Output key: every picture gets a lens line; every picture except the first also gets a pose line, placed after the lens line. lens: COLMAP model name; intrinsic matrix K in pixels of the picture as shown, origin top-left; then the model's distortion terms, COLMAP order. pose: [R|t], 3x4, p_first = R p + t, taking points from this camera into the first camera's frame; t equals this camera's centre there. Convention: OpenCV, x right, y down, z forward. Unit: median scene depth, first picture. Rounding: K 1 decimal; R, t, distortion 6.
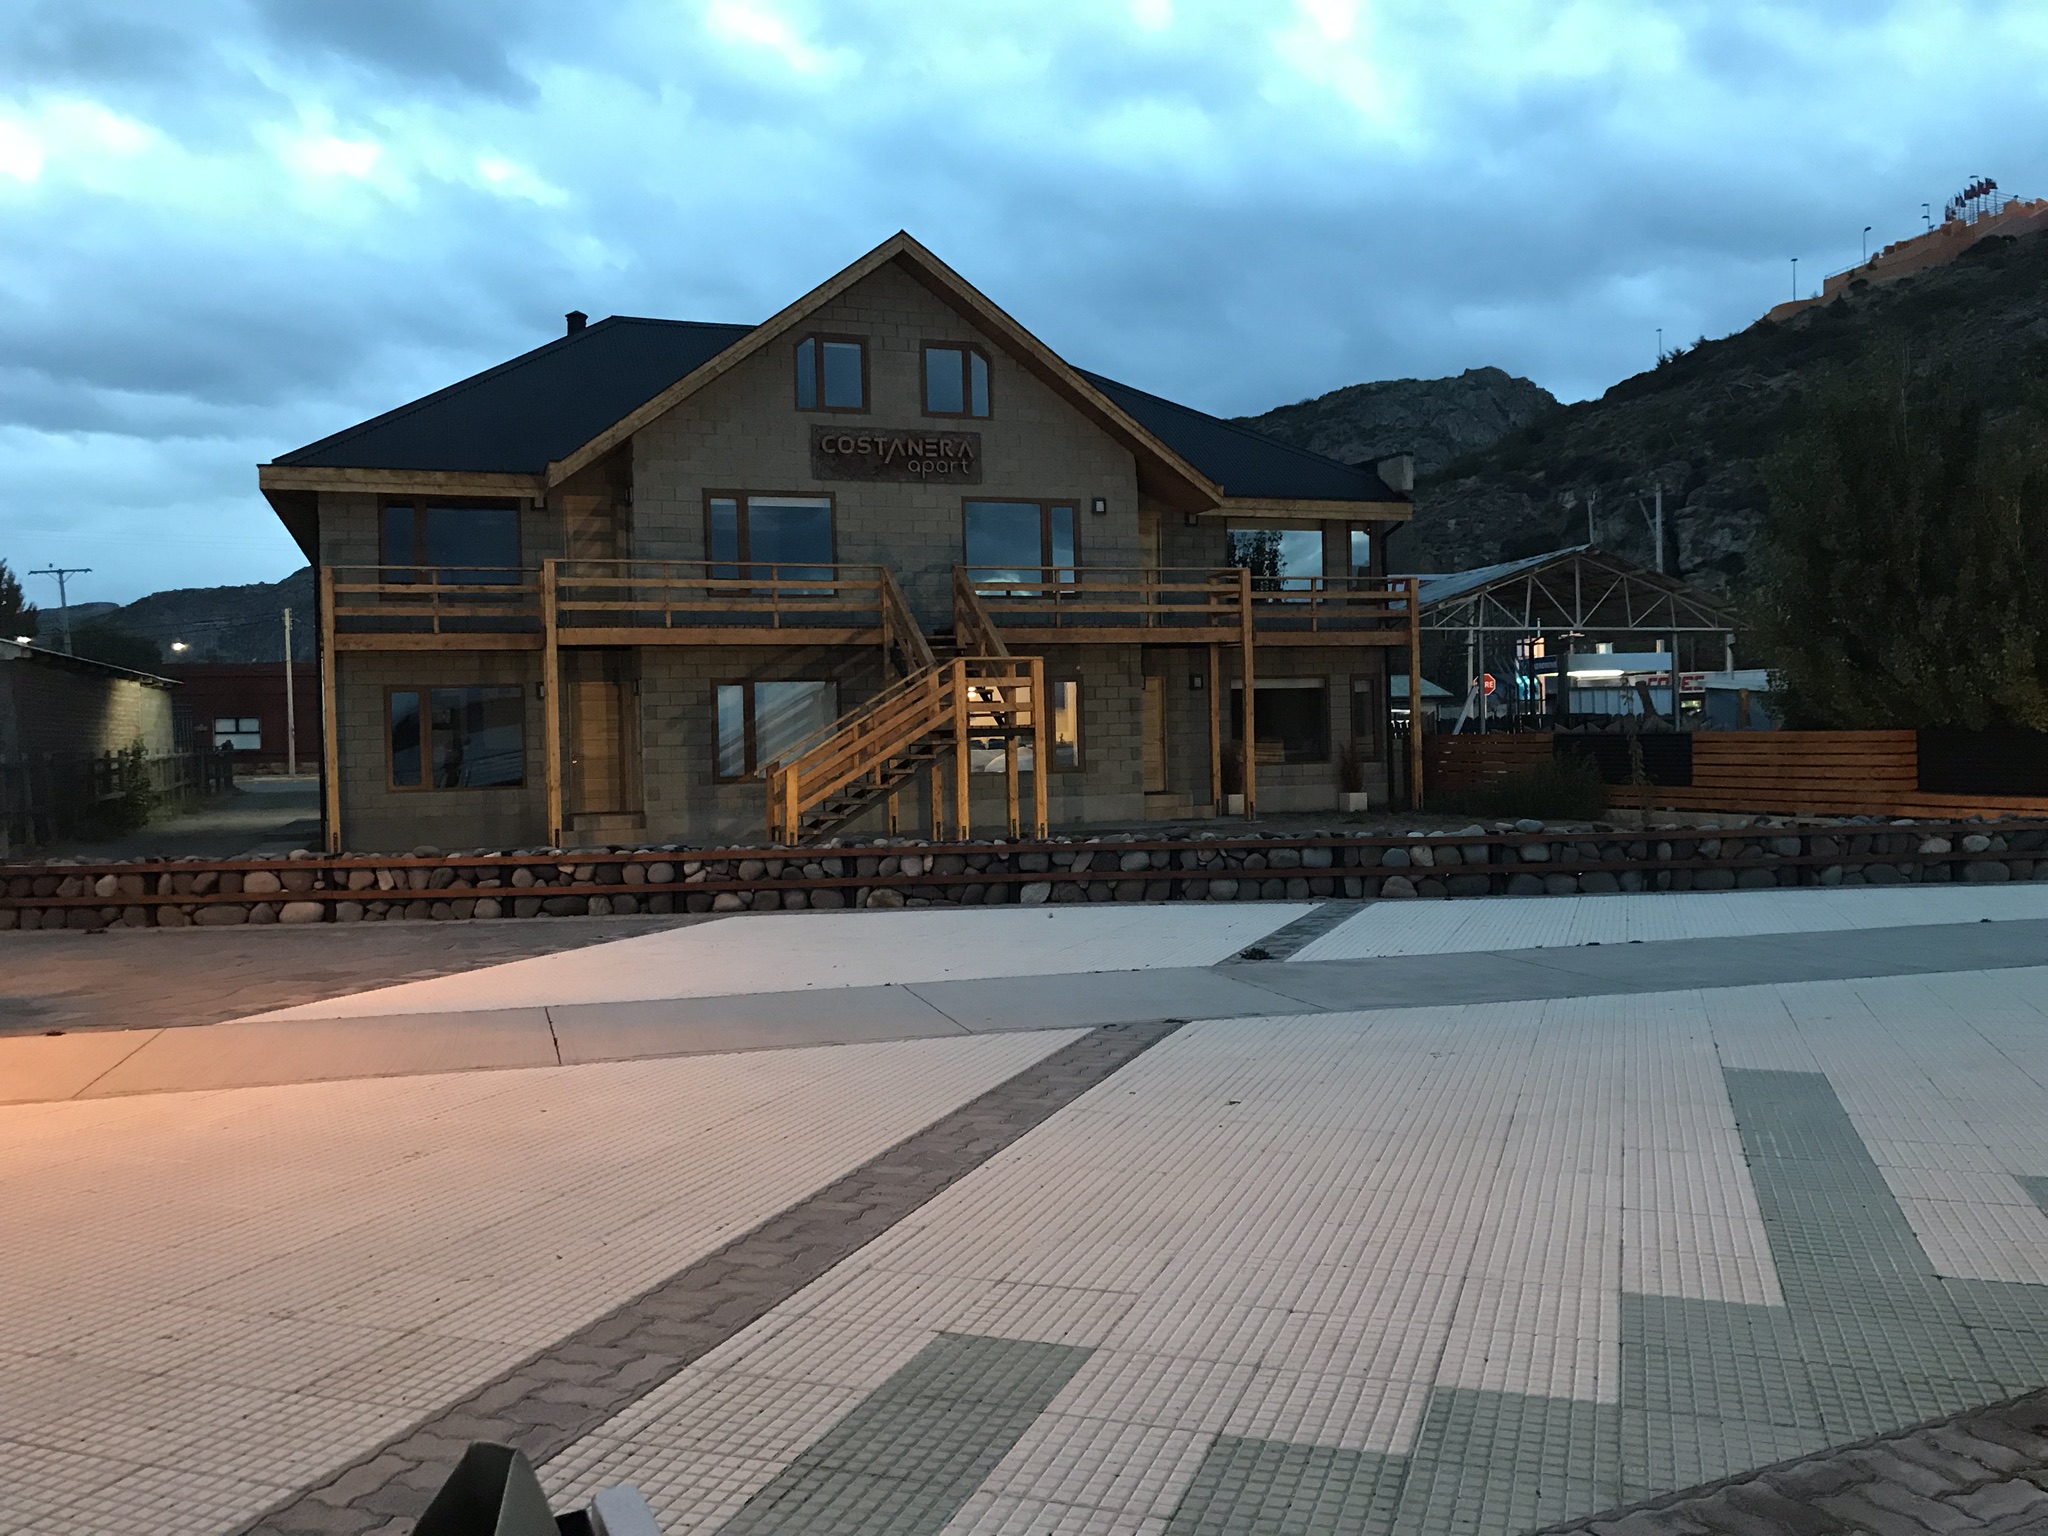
lens RADIAL K [[1727.9, 0, 1027.1], [0, 1727.9, 768.6], [0, 0, 1]] dist [0.056894, 0.001227]
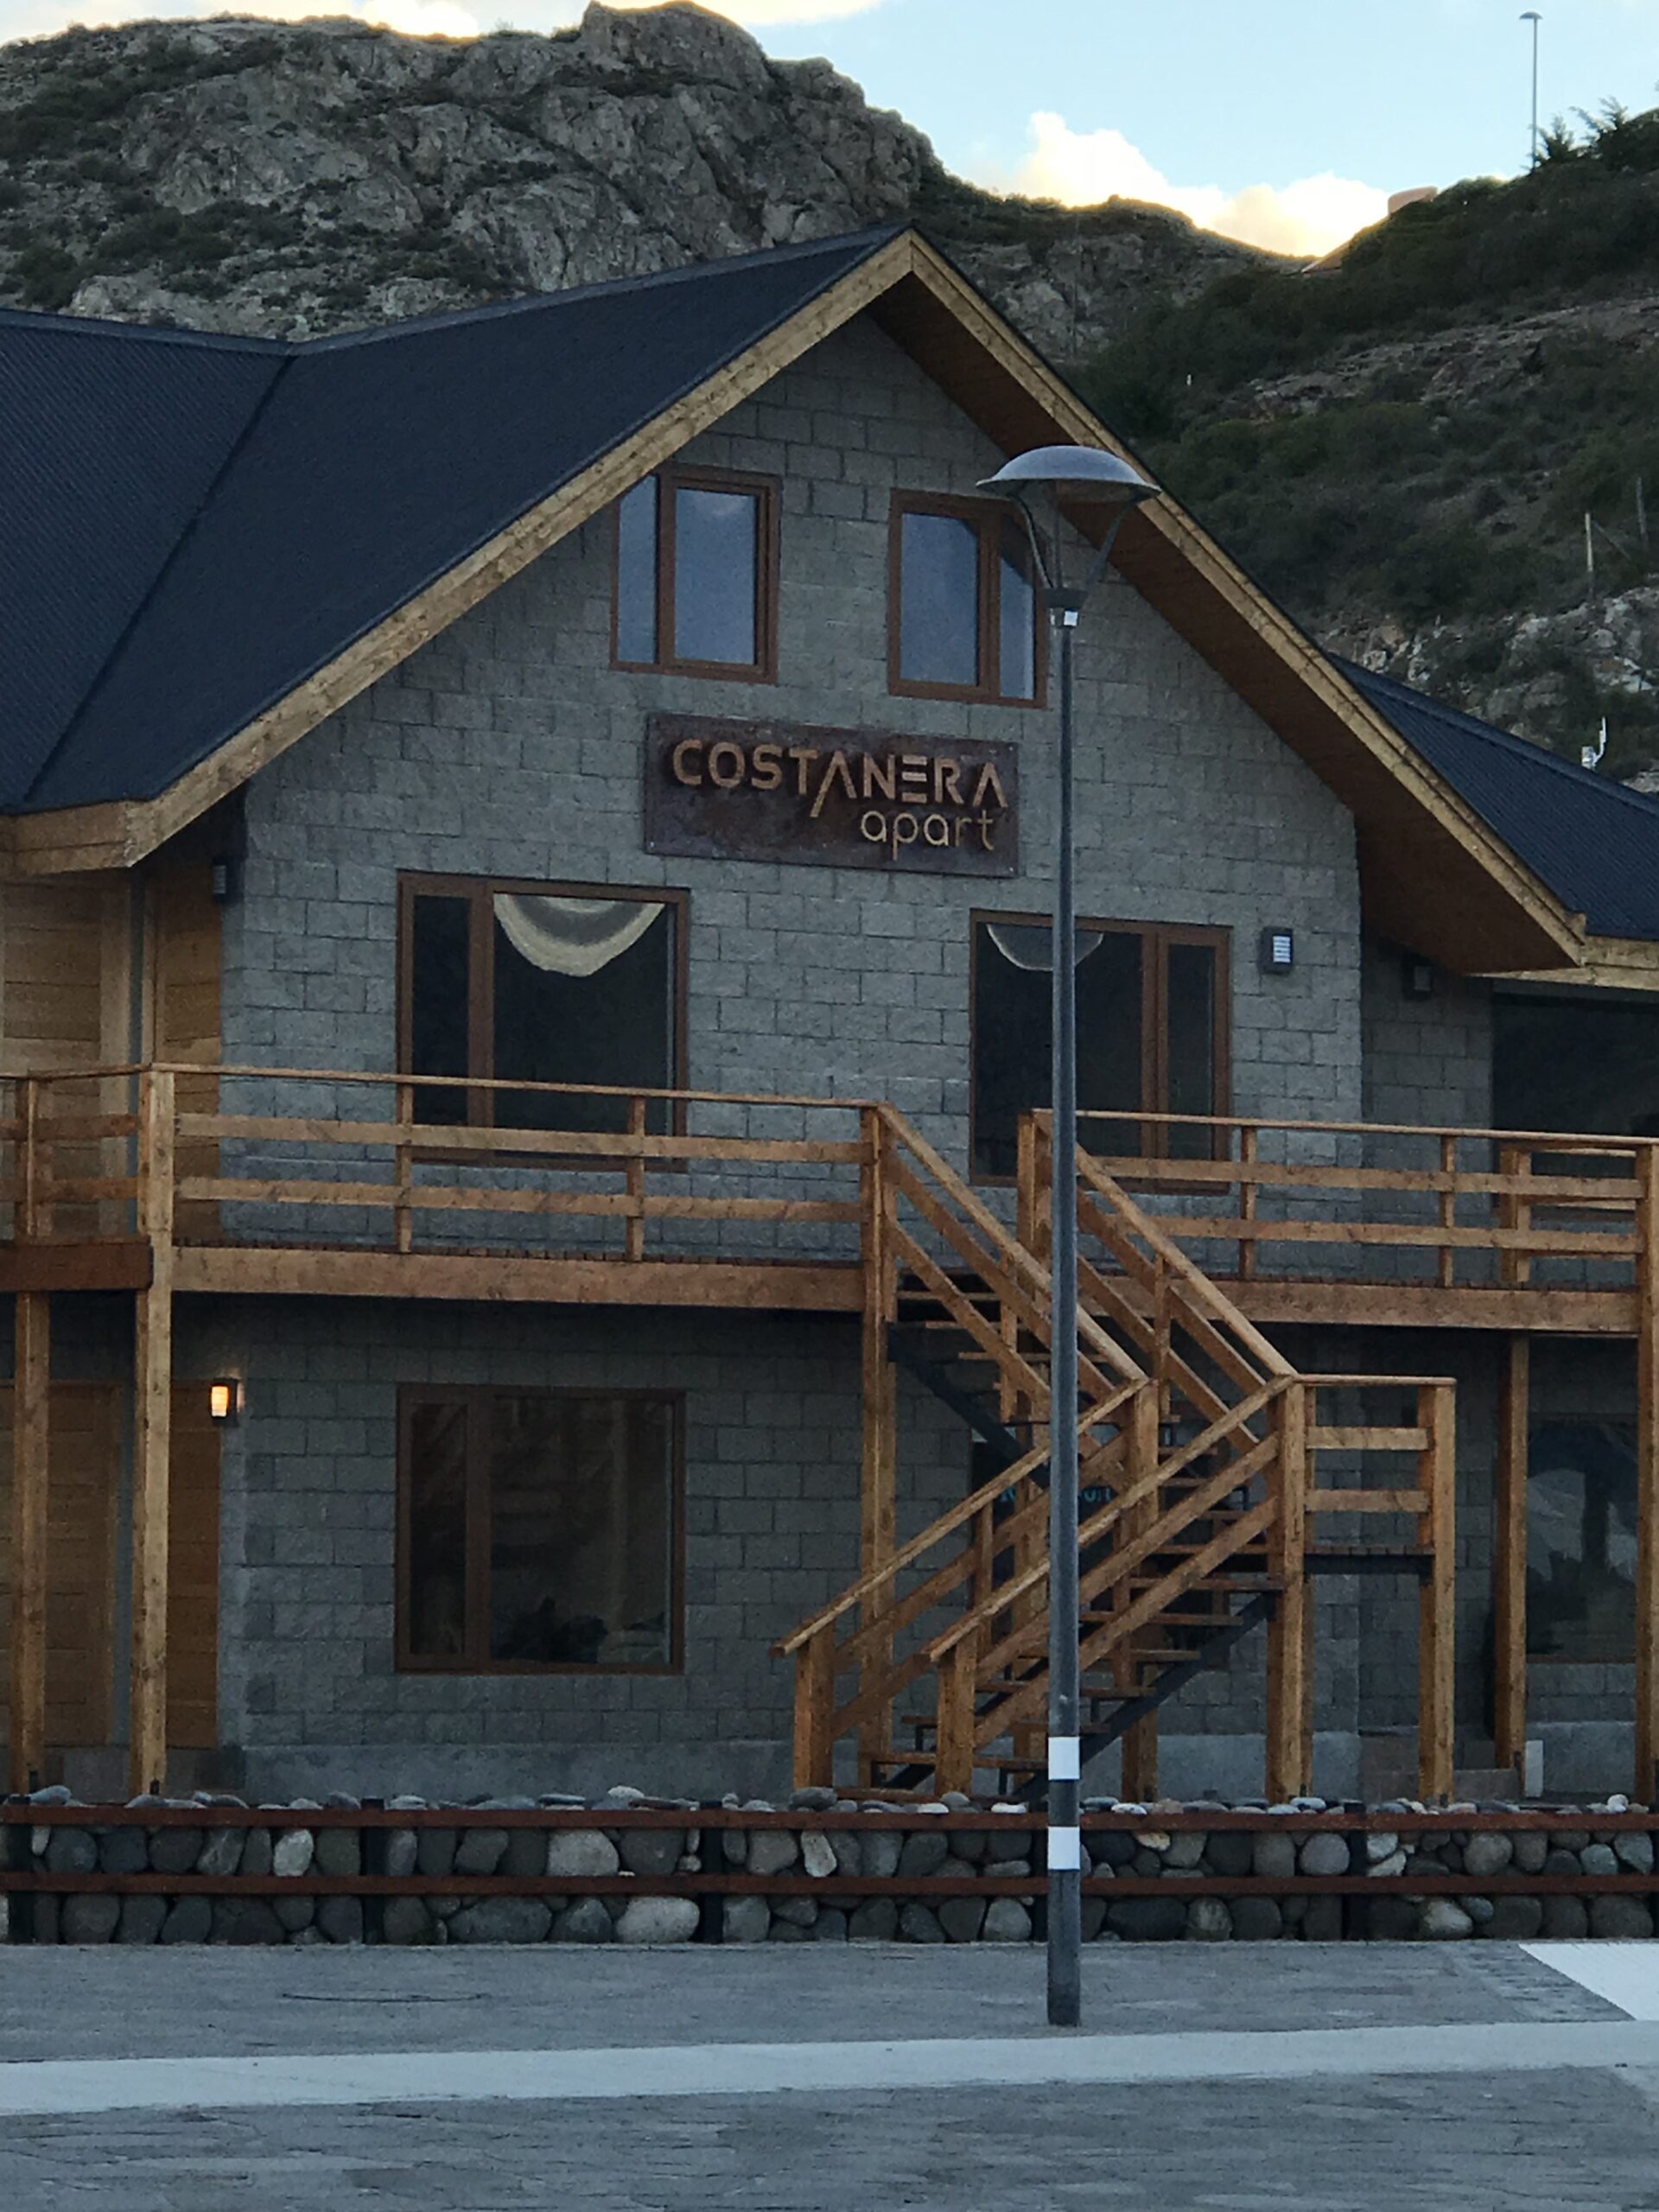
lens RADIAL K [[8079.1, 0, 827.2], [0, 8079.1, 1103.4], [0, 0, 1]] dist [0.083066, 0.000000]
pose [[0.950885, 0.048312, 0.305751, -0.674324], [-0.026867, 0.996899, -0.073964, 0.014294], [-0.308376, 0.062116, 0.949234, -0.715106]]
